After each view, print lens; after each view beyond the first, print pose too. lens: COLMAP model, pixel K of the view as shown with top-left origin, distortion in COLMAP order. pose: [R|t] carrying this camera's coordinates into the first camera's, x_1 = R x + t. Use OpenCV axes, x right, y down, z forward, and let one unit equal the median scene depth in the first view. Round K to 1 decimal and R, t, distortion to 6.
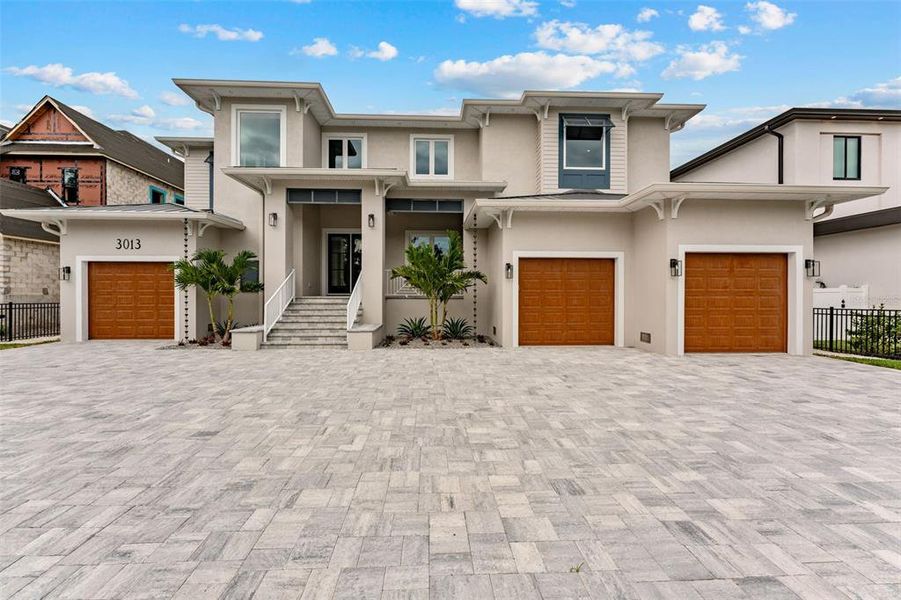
lens RADIAL K [[360.4, 0, 449.8], [0, 360.4, 305.7], [0, 0, 1]] dist [-0.000980, -0.000154]
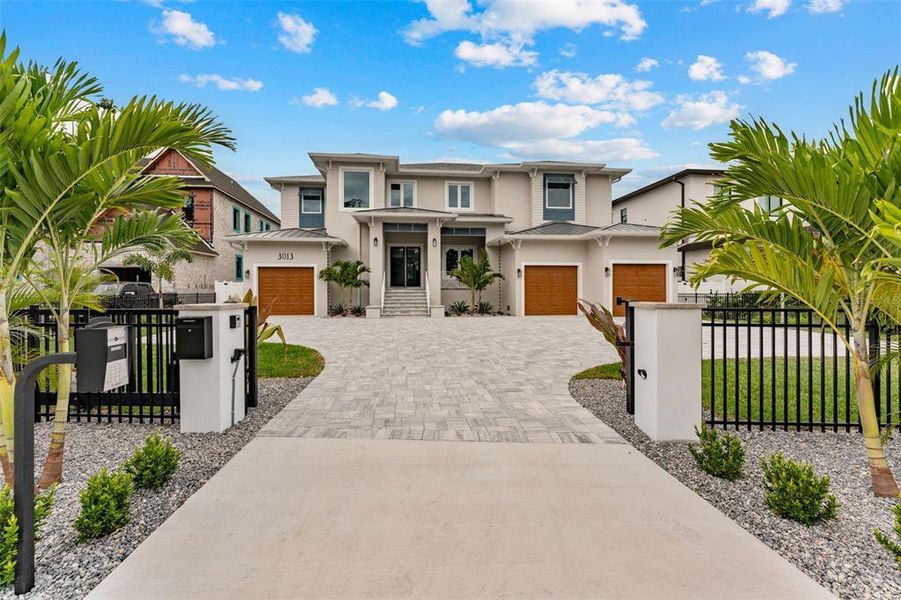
lens RADIAL K [[360.4, 0, 449.8], [0, 360.4, 305.7], [0, 0, 1]] dist [-0.000980, -0.000154]
pose [[0.996949, -0.007279, 0.077714, -0.255311], [0.006617, 0.999940, 0.008771, 0.037517], [-0.077773, -0.008230, 0.996937, -0.602932]]
